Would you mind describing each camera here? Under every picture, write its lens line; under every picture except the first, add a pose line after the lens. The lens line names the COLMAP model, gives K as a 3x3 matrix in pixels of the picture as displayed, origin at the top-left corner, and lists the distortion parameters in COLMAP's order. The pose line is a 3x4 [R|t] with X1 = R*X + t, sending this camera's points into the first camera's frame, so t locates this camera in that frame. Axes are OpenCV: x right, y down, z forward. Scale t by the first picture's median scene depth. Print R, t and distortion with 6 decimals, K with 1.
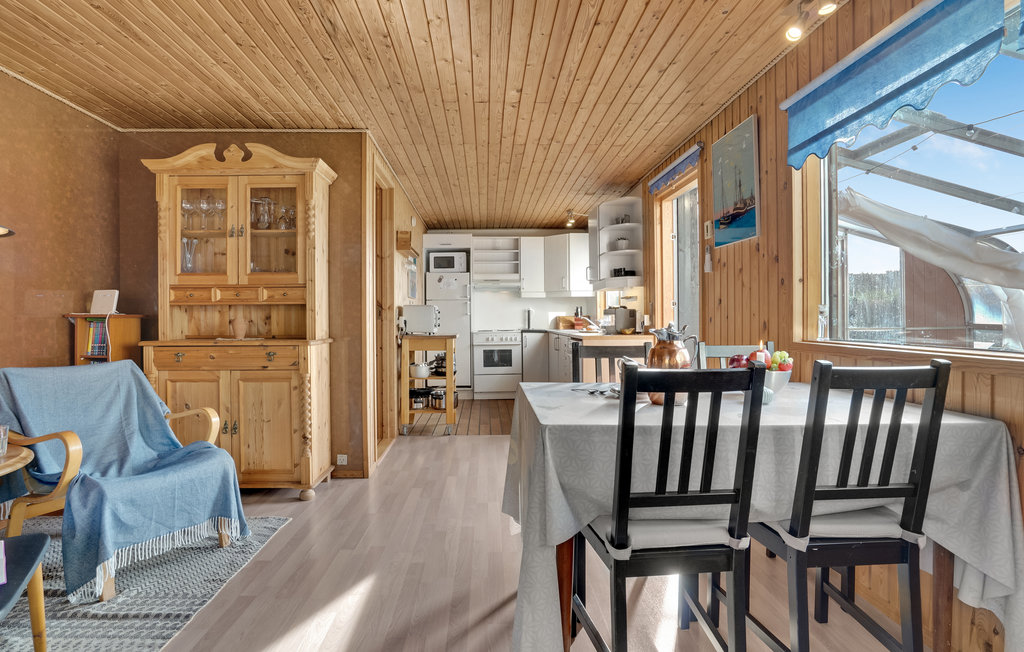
lens RADIAL K [[540.4, 0, 512.0], [0, 540.4, 326.0], [0, 0, 1]] dist [-0.003591, -0.000585]
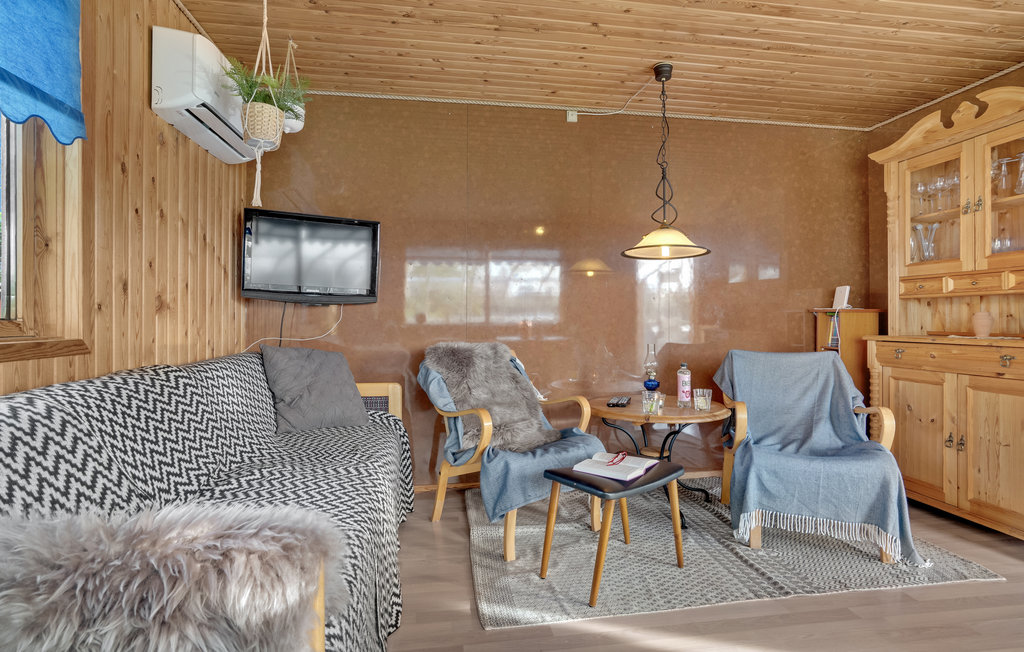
lens RADIAL K [[554.8, 0, 512.0], [0, 554.8, 326.0], [0, 0, 1]] dist [0.014507, 0.000943]
pose [[0.106547, 0.015969, -0.994179, 0.279070], [-0.013296, 0.999805, 0.014635, 0.004458], [0.994219, 0.011659, 0.106738, 0.226079]]
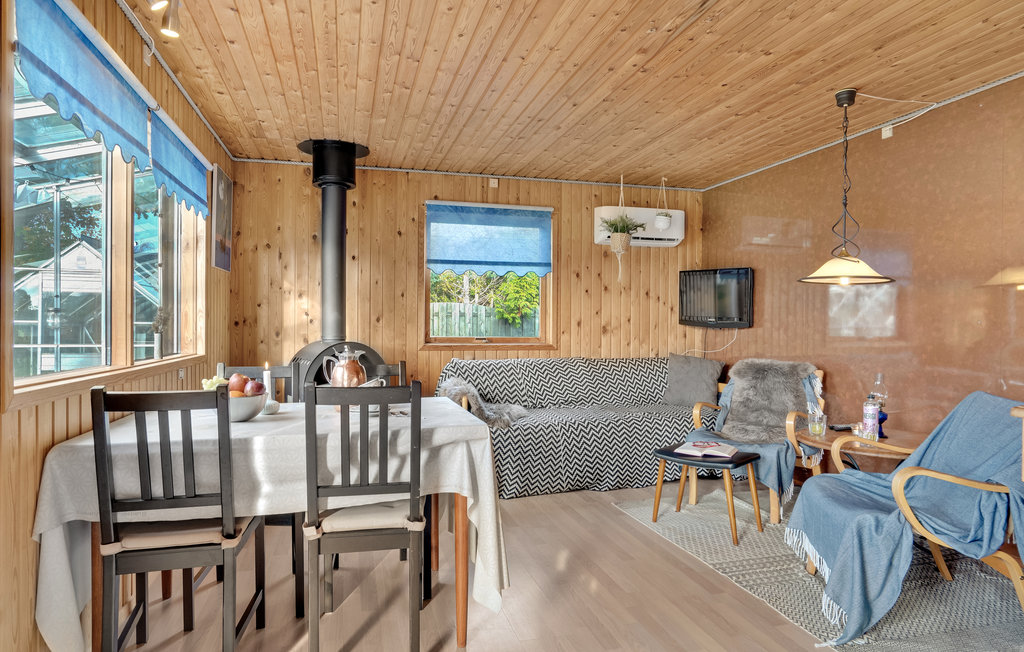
lens RADIAL K [[590.9, 0, 512.0], [0, 590.9, 326.0], [0, 0, 1]] dist [-0.024068, -0.001338]
pose [[-0.974274, 0.006602, -0.225271, 0.131932], [0.003556, 0.999897, 0.013926, -0.046962], [0.225339, 0.012766, -0.974197, 1.503607]]
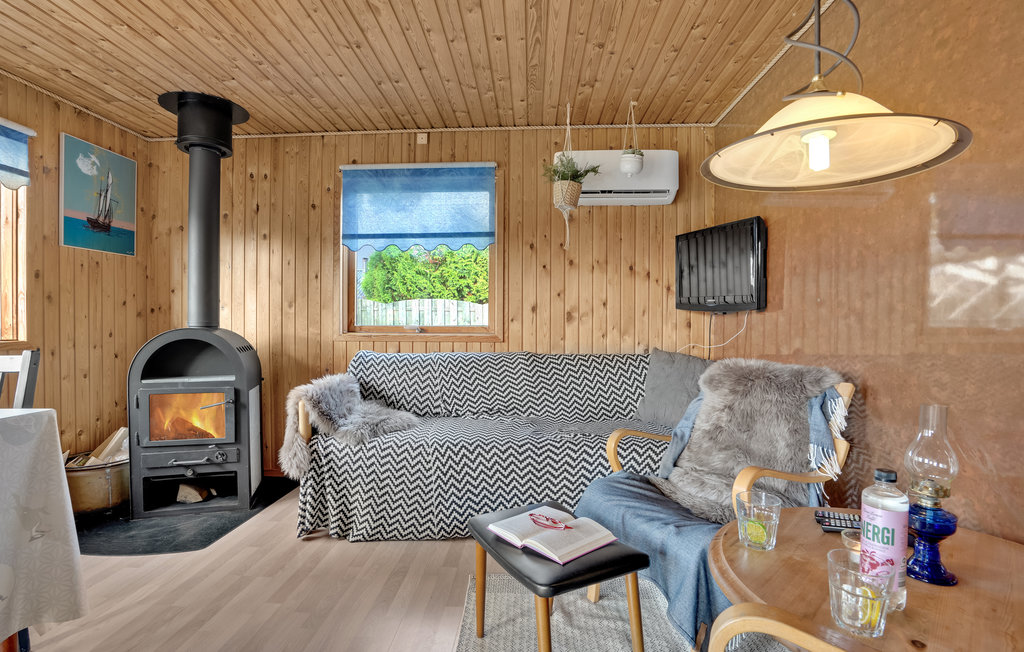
lens RADIAL K [[482.1, 0, 512.0], [0, 482.1, 326.0], [0, 0, 1]] dist [-0.033245, 0.001389]
pose [[-0.995967, 0.007585, 0.089396, -0.511862], [0.008774, 0.999878, 0.012915, -0.003438], [-0.089288, 0.013648, -0.995912, 0.951733]]
